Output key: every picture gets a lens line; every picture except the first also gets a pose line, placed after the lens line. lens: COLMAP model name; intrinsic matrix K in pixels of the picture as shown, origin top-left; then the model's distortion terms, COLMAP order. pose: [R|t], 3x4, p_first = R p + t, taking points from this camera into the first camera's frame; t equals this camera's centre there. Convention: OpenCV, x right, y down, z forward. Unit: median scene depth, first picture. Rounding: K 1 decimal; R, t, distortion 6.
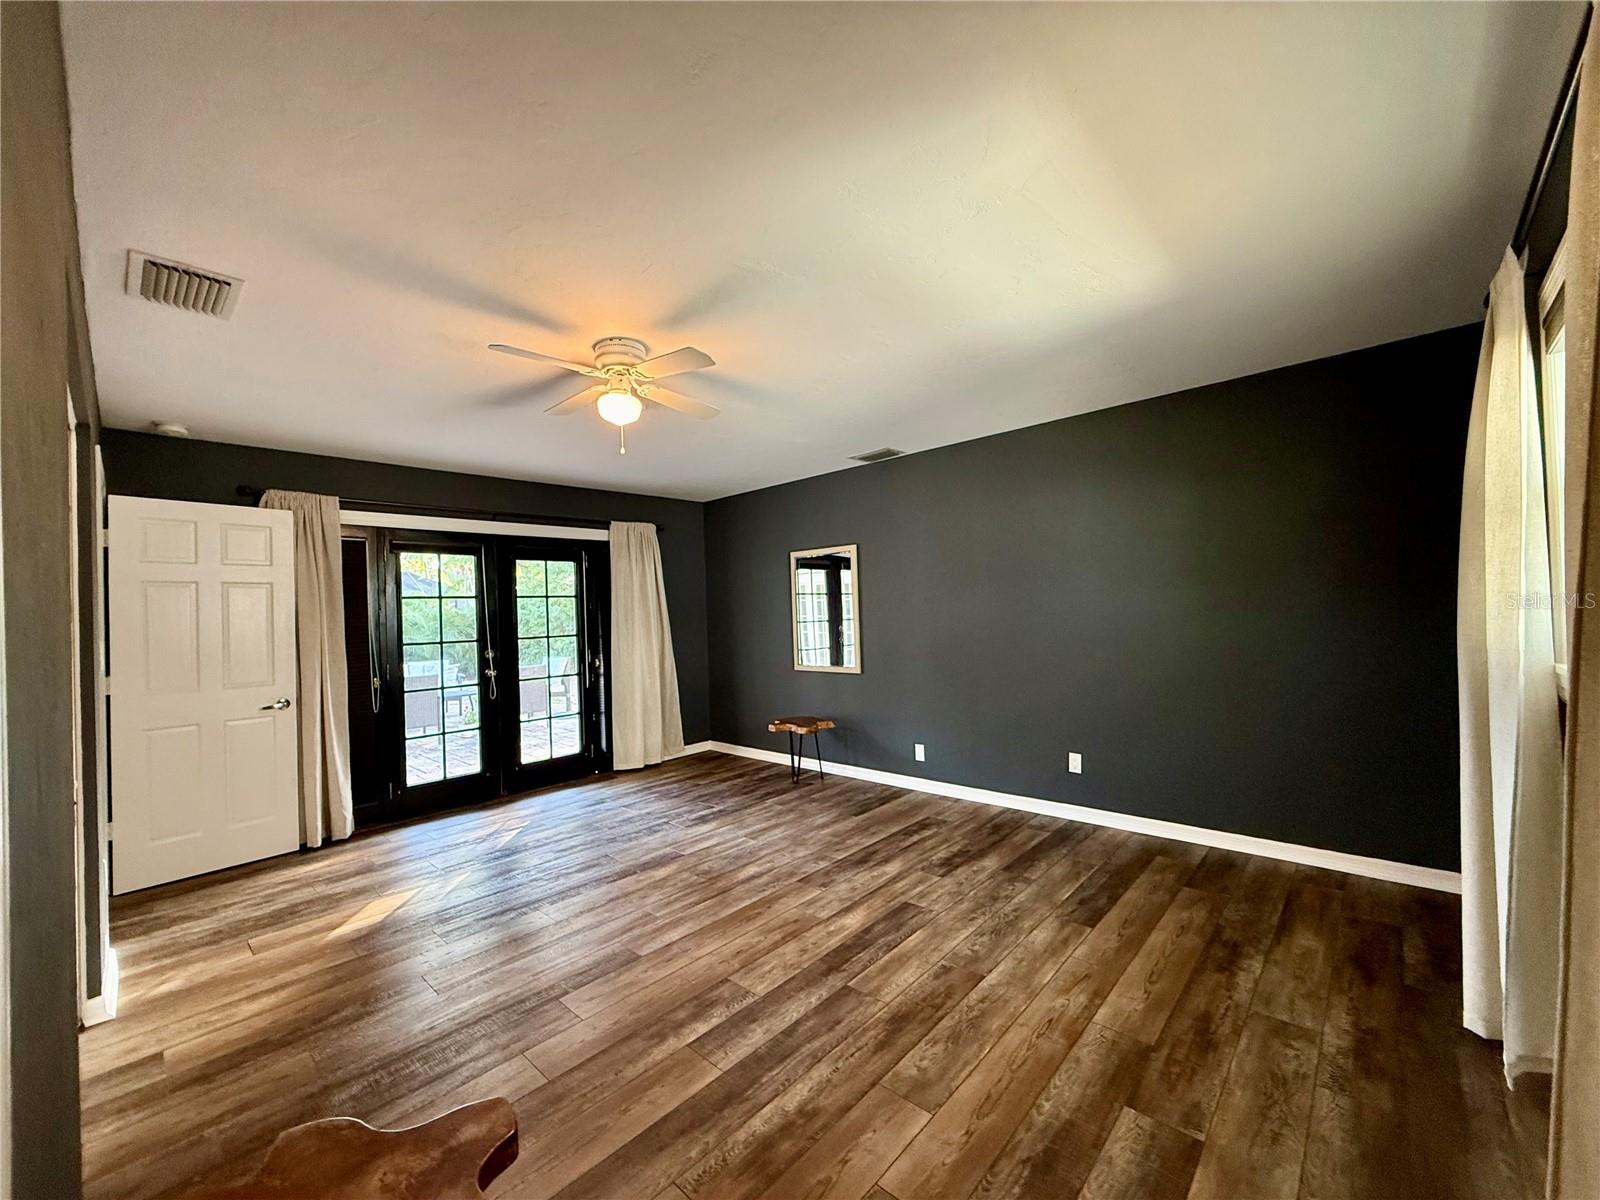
lens RADIAL K [[637.2, 0, 795.1], [0, 637.2, 601.2], [0, 0, 1]] dist [-0.000128, -0.000301]
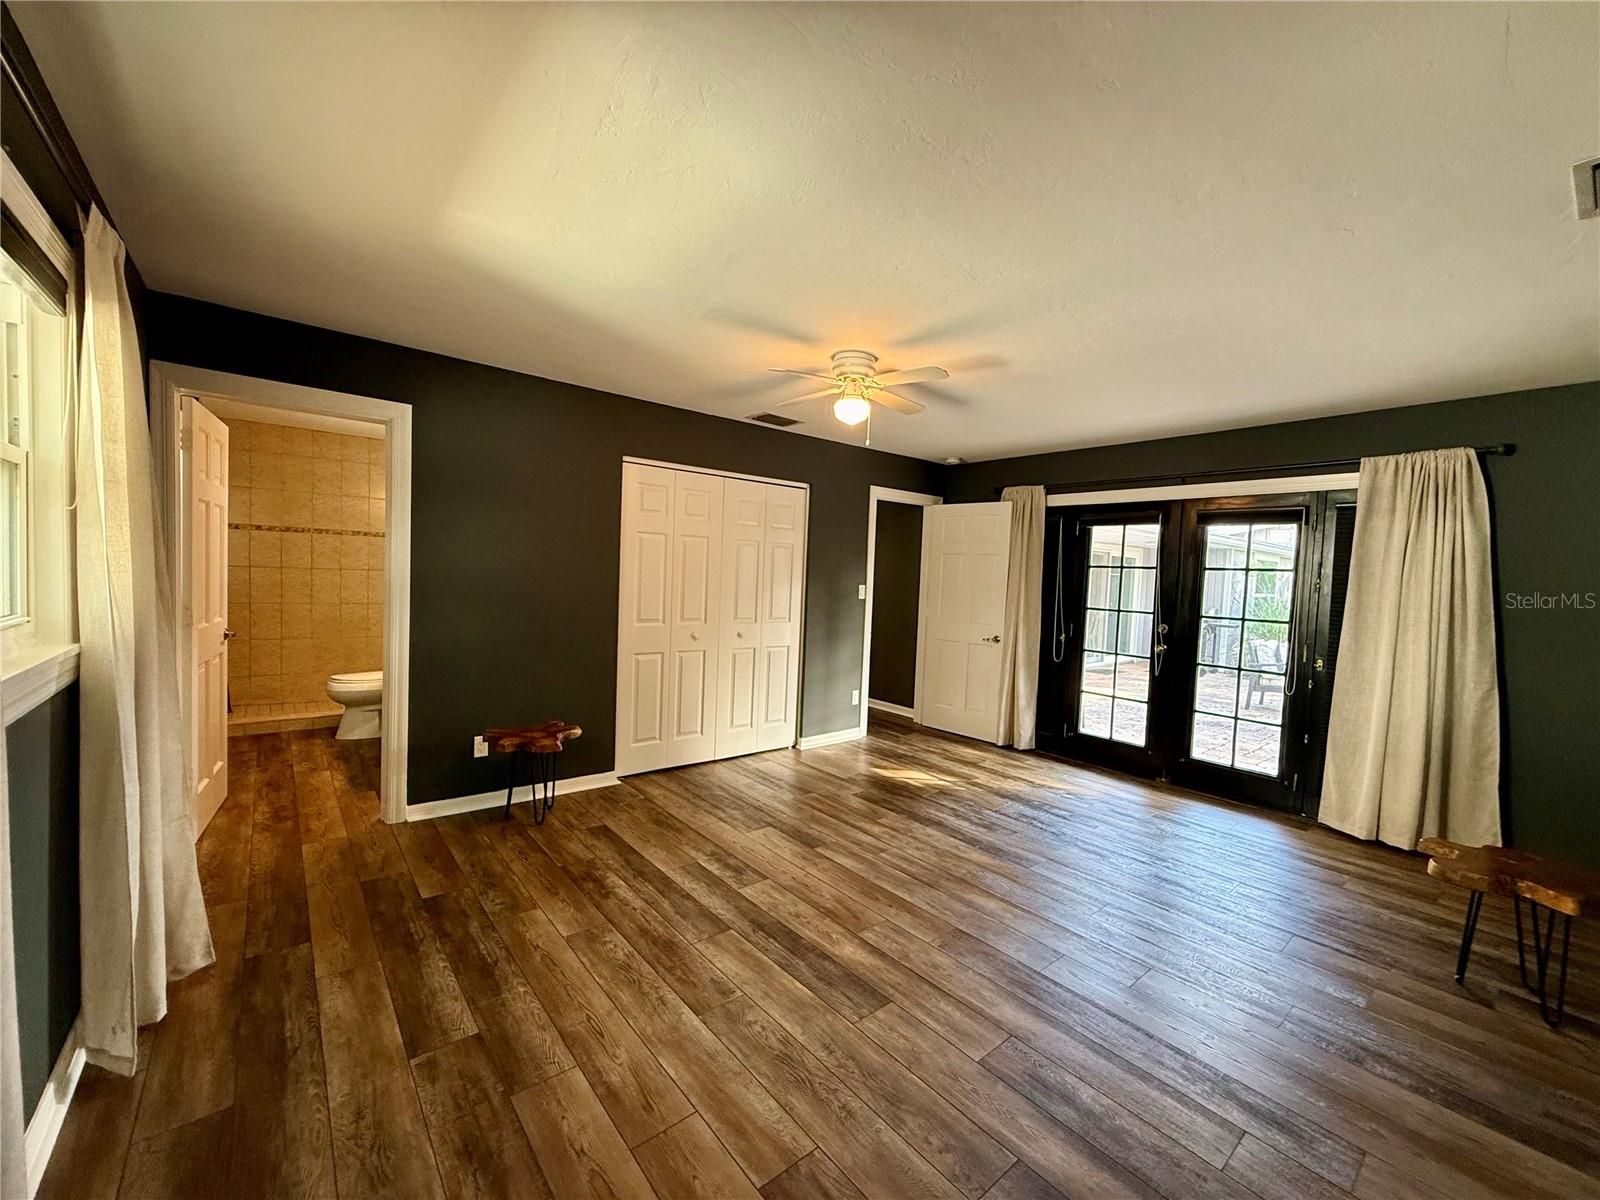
lens RADIAL K [[637.2, 0, 795.1], [0, 637.2, 601.2], [0, 0, 1]] dist [-0.000128, -0.000301]
pose [[-0.133259, 0.074134, -0.988305, 0.886577], [-0.019184, 0.996819, 0.077360, -0.033949], [0.990896, 0.029269, -0.131413, 0.994413]]
